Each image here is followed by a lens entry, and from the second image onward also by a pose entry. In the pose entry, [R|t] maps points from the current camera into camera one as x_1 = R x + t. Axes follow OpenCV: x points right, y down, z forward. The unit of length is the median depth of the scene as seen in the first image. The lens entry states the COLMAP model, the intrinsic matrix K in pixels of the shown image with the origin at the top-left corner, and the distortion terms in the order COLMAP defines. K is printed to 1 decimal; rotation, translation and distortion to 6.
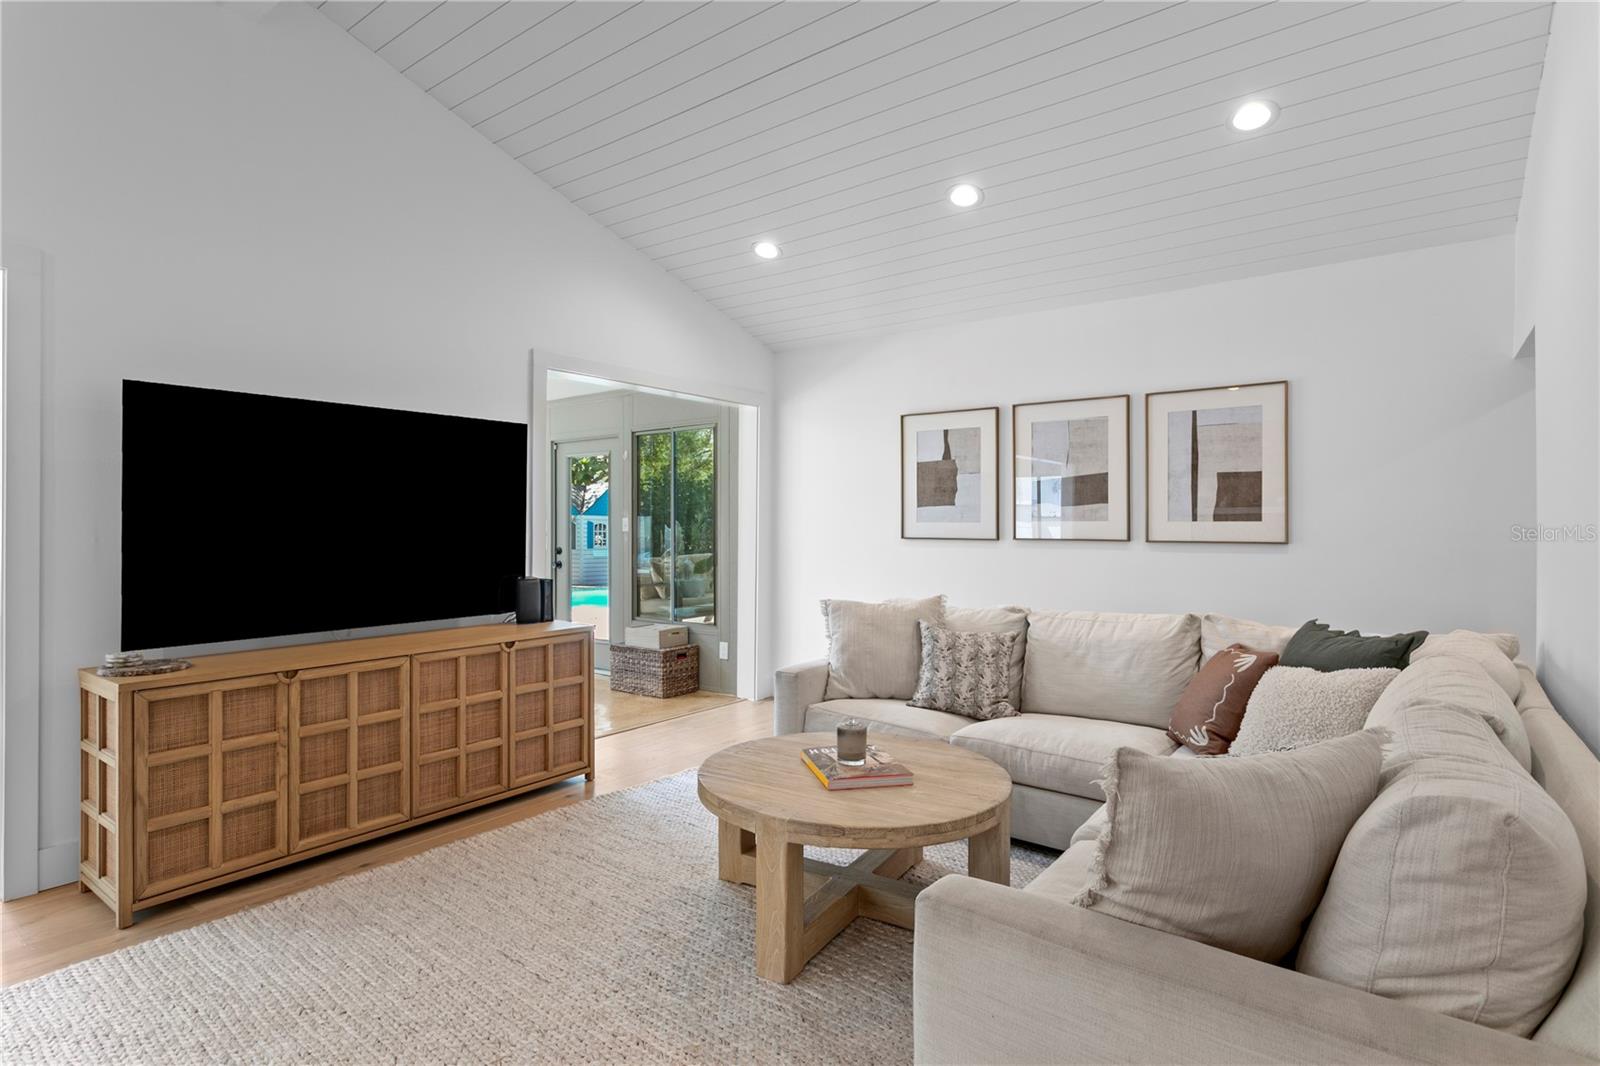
lens RADIAL K [[831.7, 0, 802.0], [0, 831.7, 524.6], [0, 0, 1]] dist [-0.002699, 0.000010]
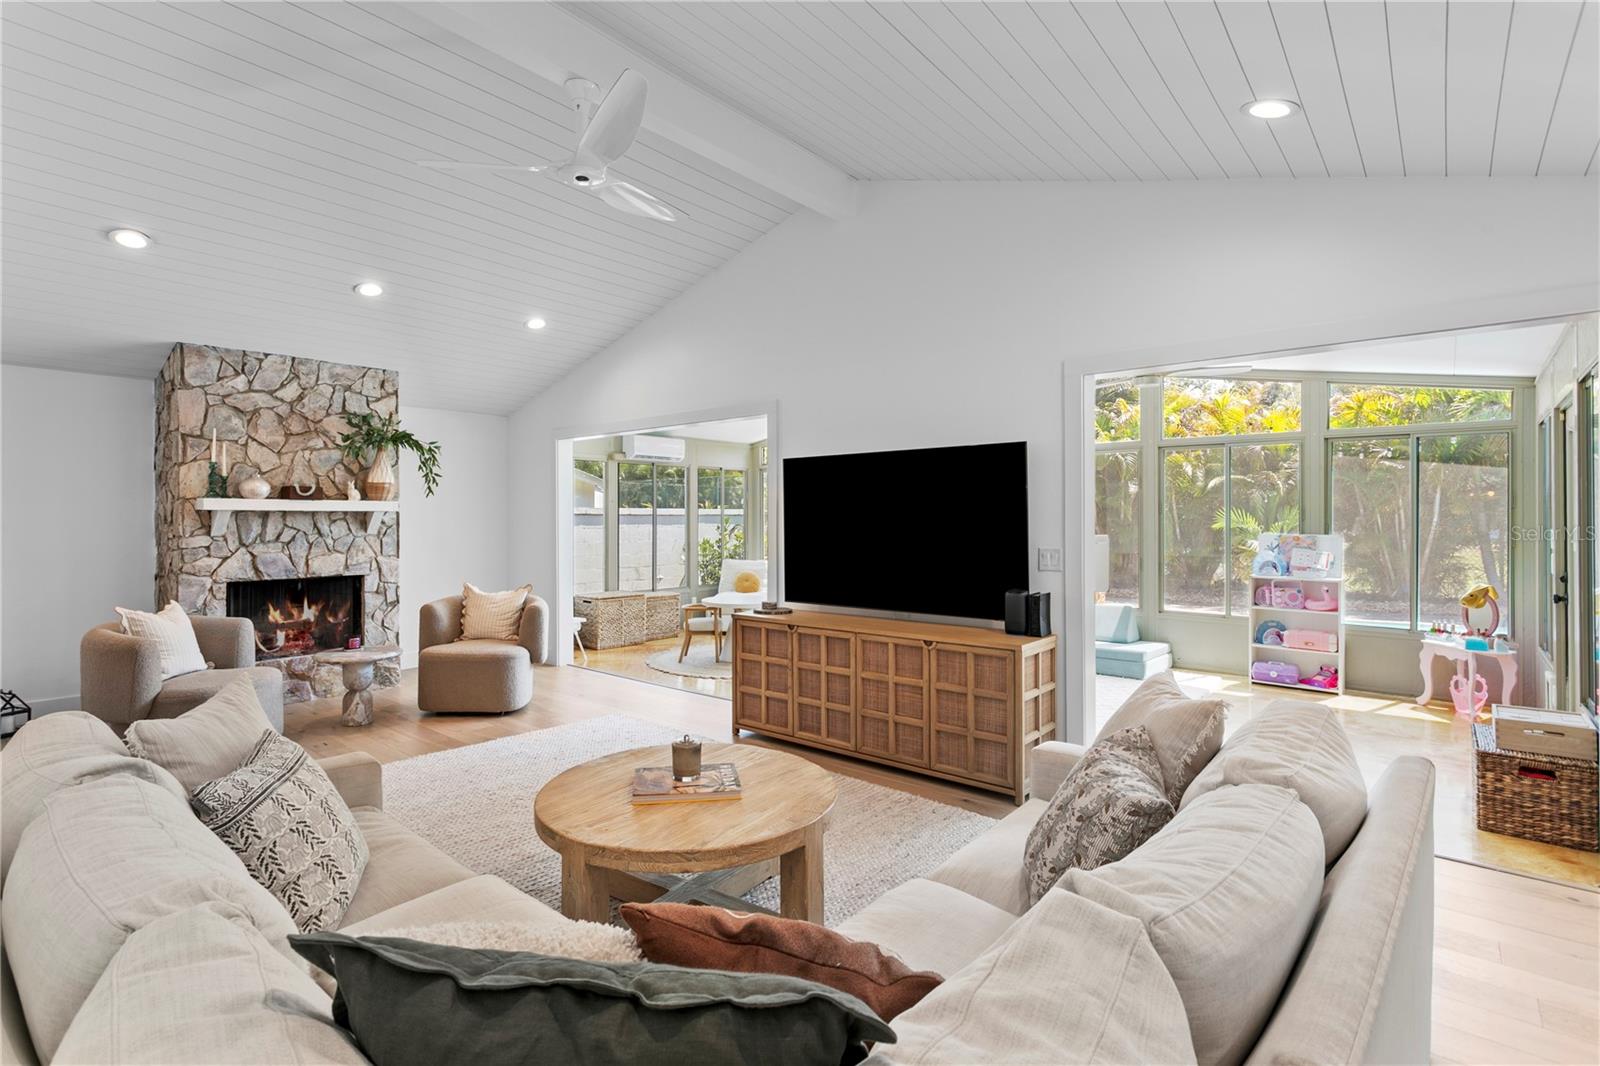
lens RADIAL K [[769.9, 0, 802.4], [0, 769.9, 533.4], [0, 0, 1]] dist [0.001889, 0.001099]
pose [[-0.092155, 0.002158, -0.995742, 0.778894], [-0.003913, 0.999989, 0.002529, -0.009987], [0.995737, 0.004129, -0.092146, 0.989951]]
